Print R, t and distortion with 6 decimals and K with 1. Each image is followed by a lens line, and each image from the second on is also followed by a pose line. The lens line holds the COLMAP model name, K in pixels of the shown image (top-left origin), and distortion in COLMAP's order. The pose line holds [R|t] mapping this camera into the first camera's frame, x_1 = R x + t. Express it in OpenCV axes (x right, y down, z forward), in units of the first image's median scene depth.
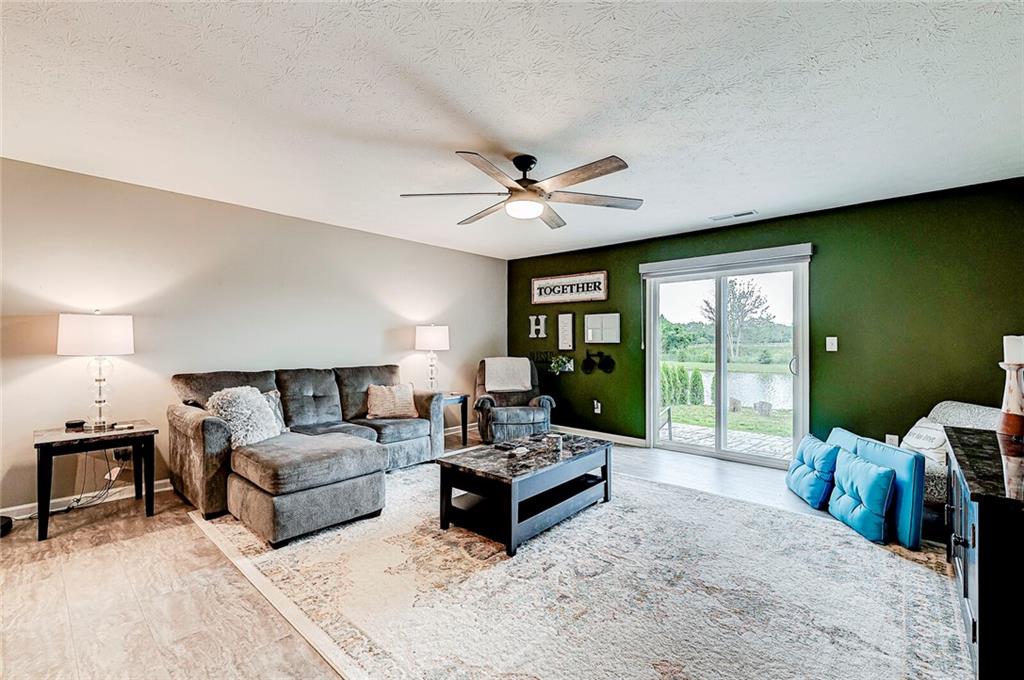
lens RADIAL K [[448.5, 0, 513.3], [0, 448.5, 334.9], [0, 0, 1]] dist [-0.000552, -0.000304]
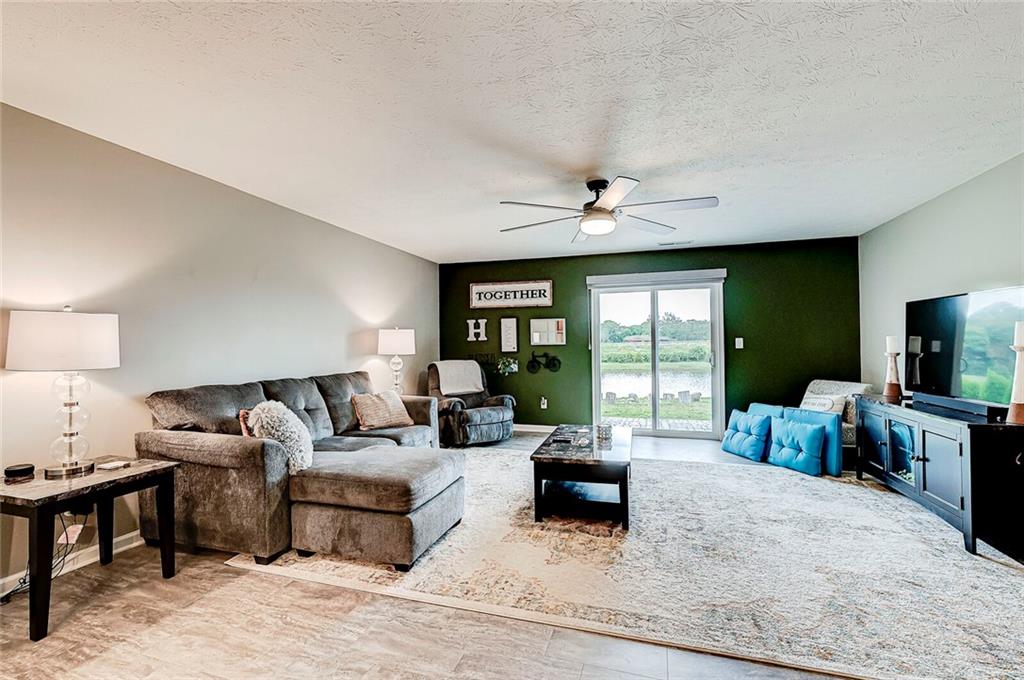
lens RADIAL K [[443.1, 0, 514.9], [0, 443.1, 337.8], [0, 0, 1]] dist [-0.001202, -0.000360]
pose [[0.908486, -0.005108, 0.417884, -0.412117], [0.005465, 0.999985, 0.000344, -0.000745], [-0.417880, 0.001971, 0.908500, 0.047240]]
